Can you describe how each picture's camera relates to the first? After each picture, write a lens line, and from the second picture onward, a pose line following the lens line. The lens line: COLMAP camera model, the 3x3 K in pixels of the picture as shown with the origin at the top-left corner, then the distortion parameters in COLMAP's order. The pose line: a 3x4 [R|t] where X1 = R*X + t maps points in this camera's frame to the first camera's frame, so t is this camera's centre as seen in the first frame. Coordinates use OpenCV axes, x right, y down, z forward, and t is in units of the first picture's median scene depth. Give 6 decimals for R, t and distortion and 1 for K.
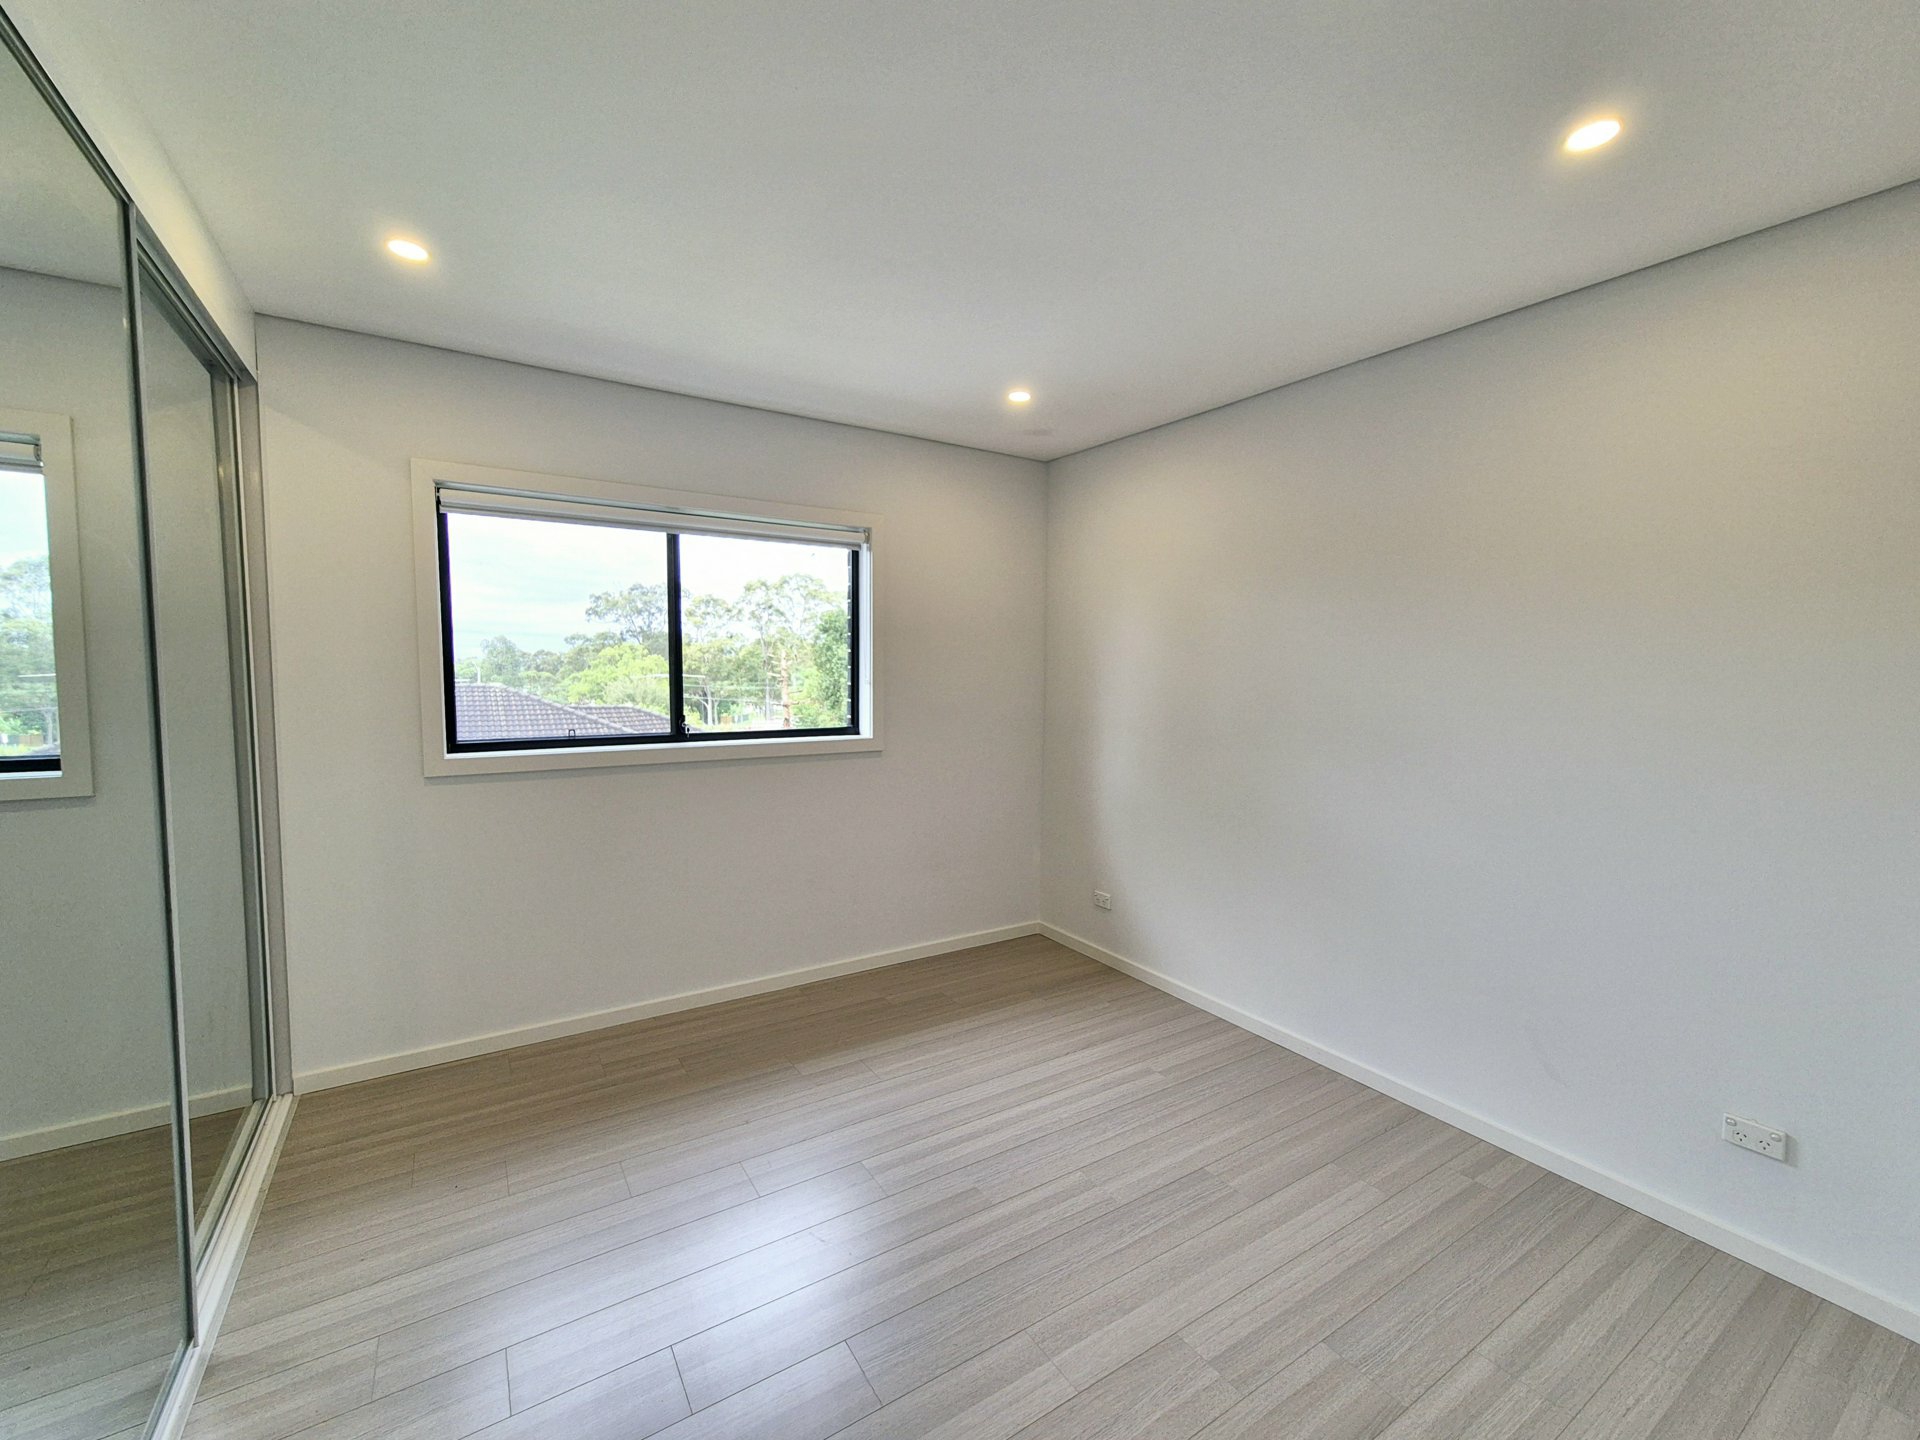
lens RADIAL K [[787.9, 0, 948.1], [0, 787.9, 709.9], [0, 0, 1]] dist [0.002403, 0.000249]
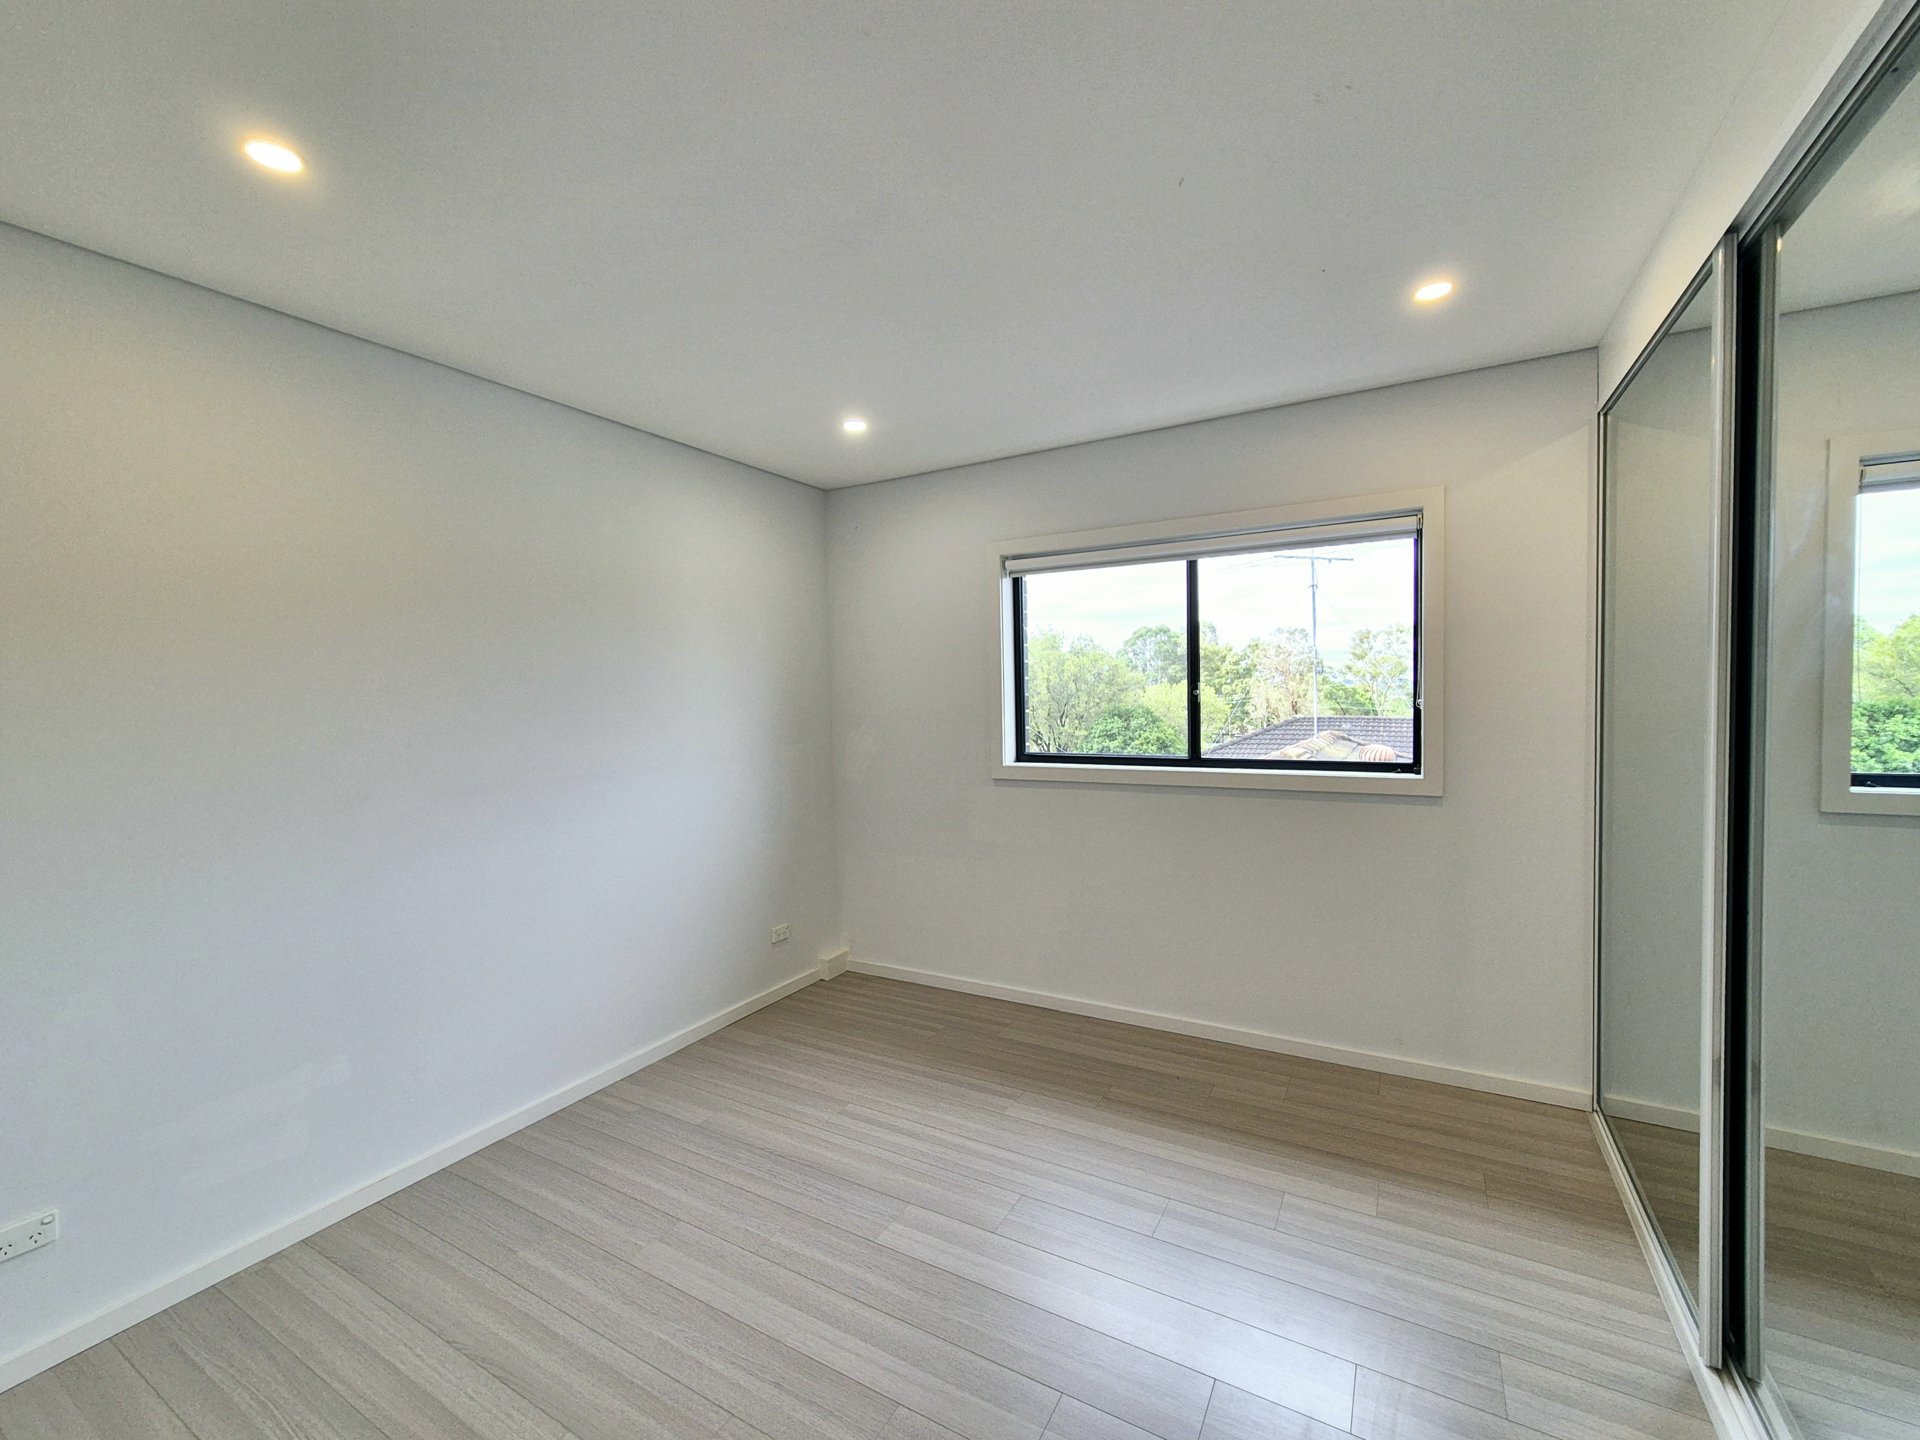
lens RADIAL K [[787.9, 0, 953.2], [0, 787.9, 724.0], [0, 0, 1]] dist [0.002403, 0.000249]
pose [[0.470126, 0.019825, -0.882377, 0.402547], [-0.030835, 0.999506, 0.006028, -0.009823], [0.882061, 0.024374, 0.470505, 0.257923]]
